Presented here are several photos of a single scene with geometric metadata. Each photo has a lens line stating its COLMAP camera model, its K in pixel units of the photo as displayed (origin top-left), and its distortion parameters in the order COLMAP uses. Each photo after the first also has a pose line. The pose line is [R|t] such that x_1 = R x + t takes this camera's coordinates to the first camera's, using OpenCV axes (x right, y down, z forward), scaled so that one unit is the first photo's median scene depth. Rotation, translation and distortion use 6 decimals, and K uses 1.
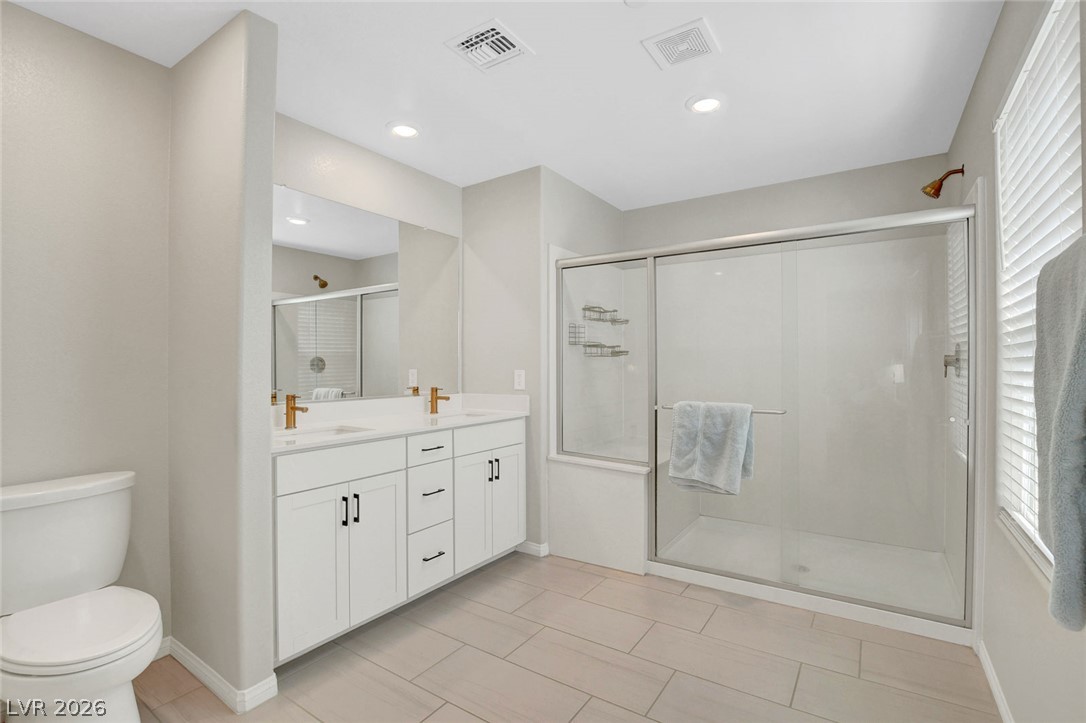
lens RADIAL K [[502.5, 0, 543.0], [0, 502.5, 361.5], [0, 0, 1]] dist [-0.032352, 0.000516]
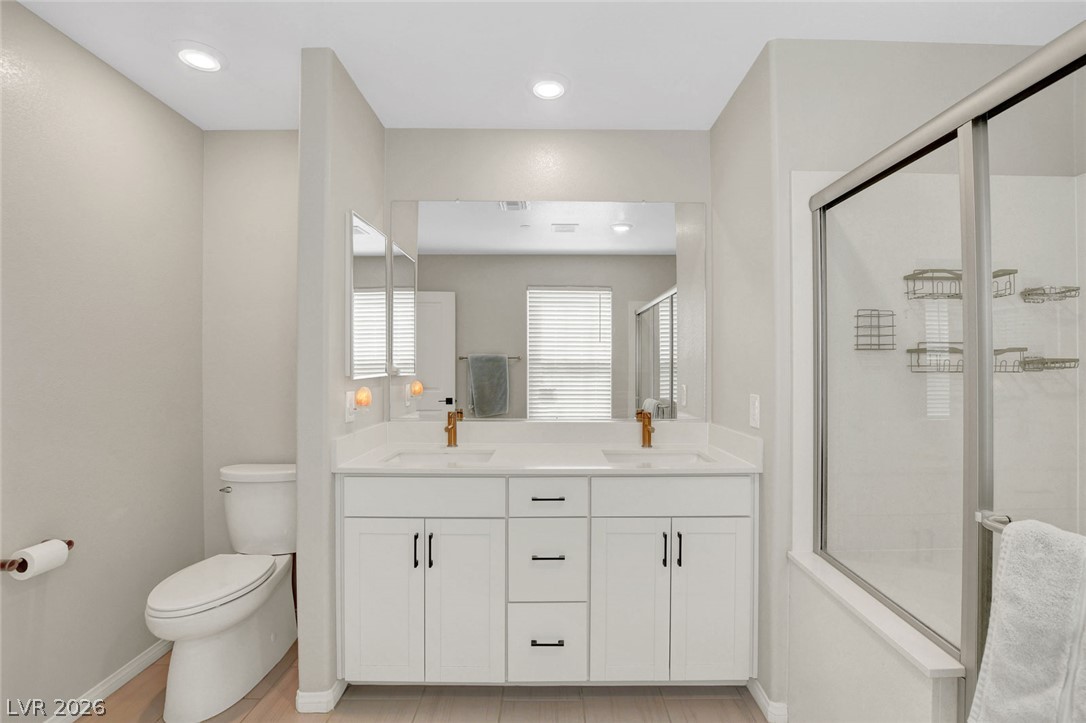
lens RADIAL K [[497.3, 0, 549.3], [0, 497.3, 361.7], [0, 0, 1]] dist [-0.030620, -0.000114]
pose [[0.559552, -0.003574, -0.828788, 0.312522], [0.002722, 0.999993, -0.002474, -0.022432], [0.828791, -0.000871, 0.559558, 0.469735]]
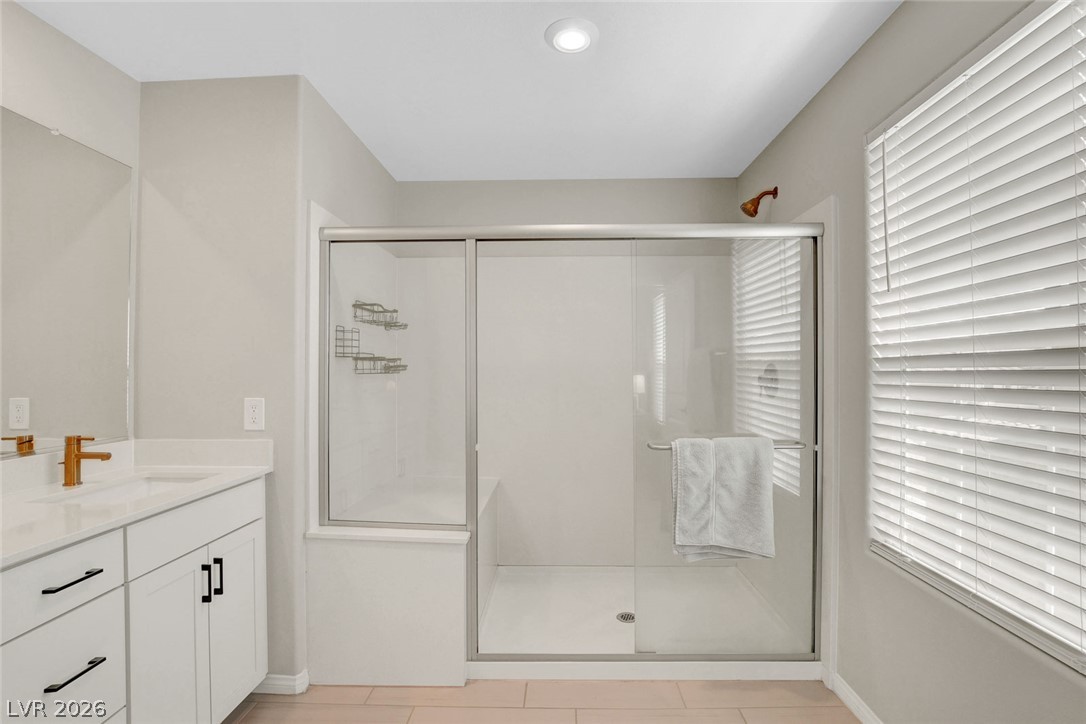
lens RADIAL K [[504.5, 0, 543.7], [0, 504.5, 363.8], [0, 0, 1]] dist [-0.042377, 0.009666]
pose [[0.845176, 0.006579, 0.534448, -0.074094], [-0.002967, 0.999967, -0.007619, -0.021596], [-0.534480, 0.004854, 0.845167, 0.303929]]
